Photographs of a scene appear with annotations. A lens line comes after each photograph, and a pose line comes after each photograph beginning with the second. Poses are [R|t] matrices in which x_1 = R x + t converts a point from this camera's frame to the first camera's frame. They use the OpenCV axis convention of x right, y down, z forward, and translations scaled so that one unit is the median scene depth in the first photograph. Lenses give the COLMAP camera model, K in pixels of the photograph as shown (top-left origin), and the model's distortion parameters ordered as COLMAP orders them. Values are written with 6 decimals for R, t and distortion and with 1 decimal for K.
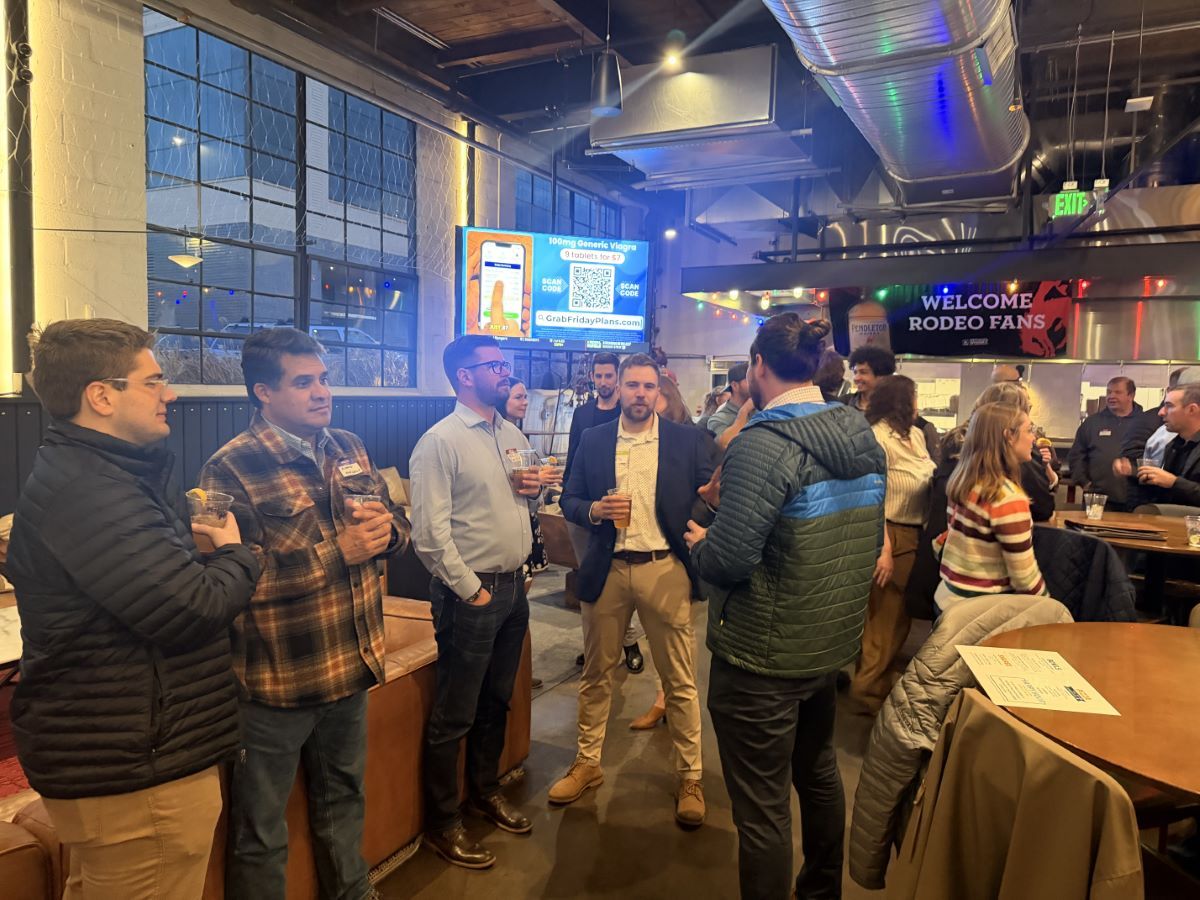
lens RADIAL K [[857.2, 0, 598.3], [0, 857.2, 450.9], [0, 0, 1]] dist [0.011626, -0.004793]
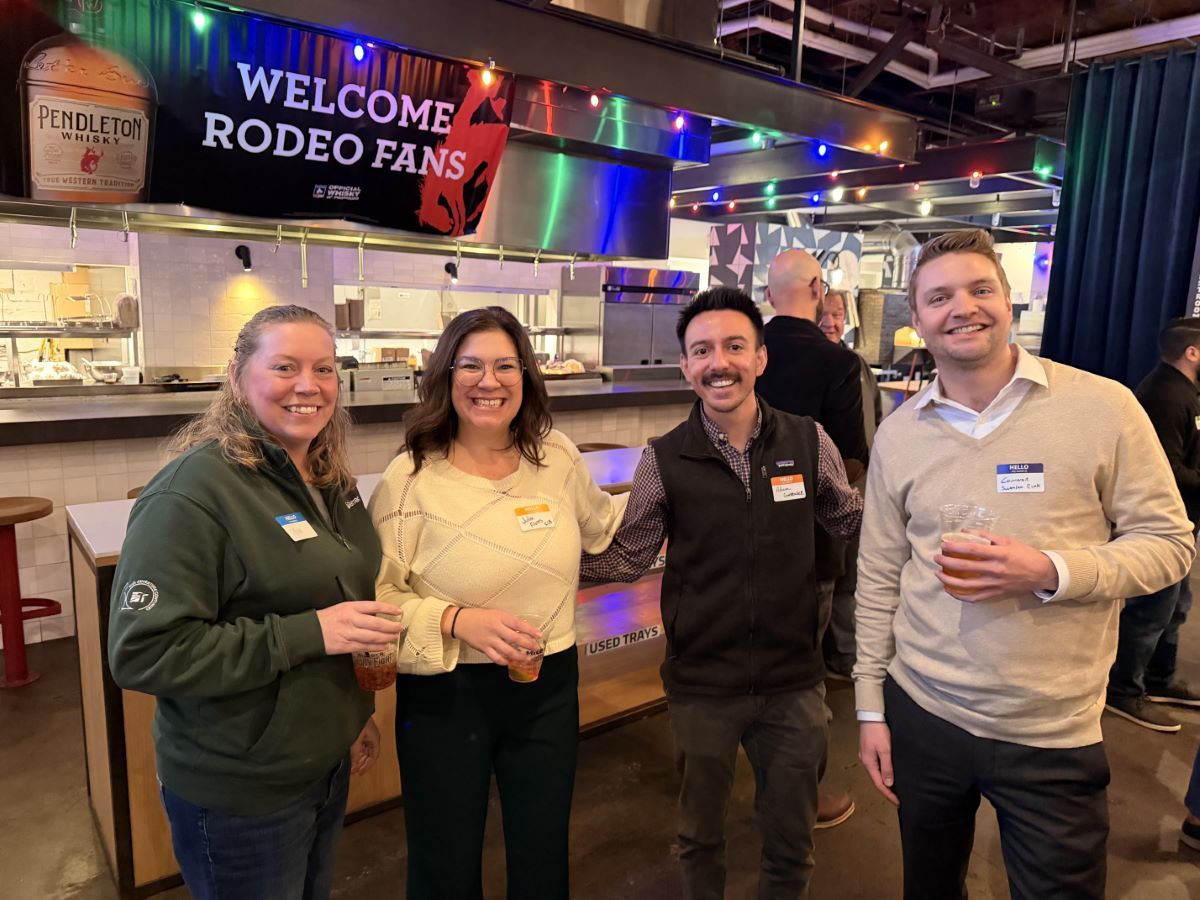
lens RADIAL K [[857.2, 0, 598.3], [0, 857.2, 452.0], [0, 0, 1]] dist [0.011626, -0.004793]
pose [[0.413450, -0.158943, 0.896547, 0.049751], [0.043781, 0.986978, 0.154785, -0.053263], [-0.909474, -0.024744, 0.415024, 0.681390]]
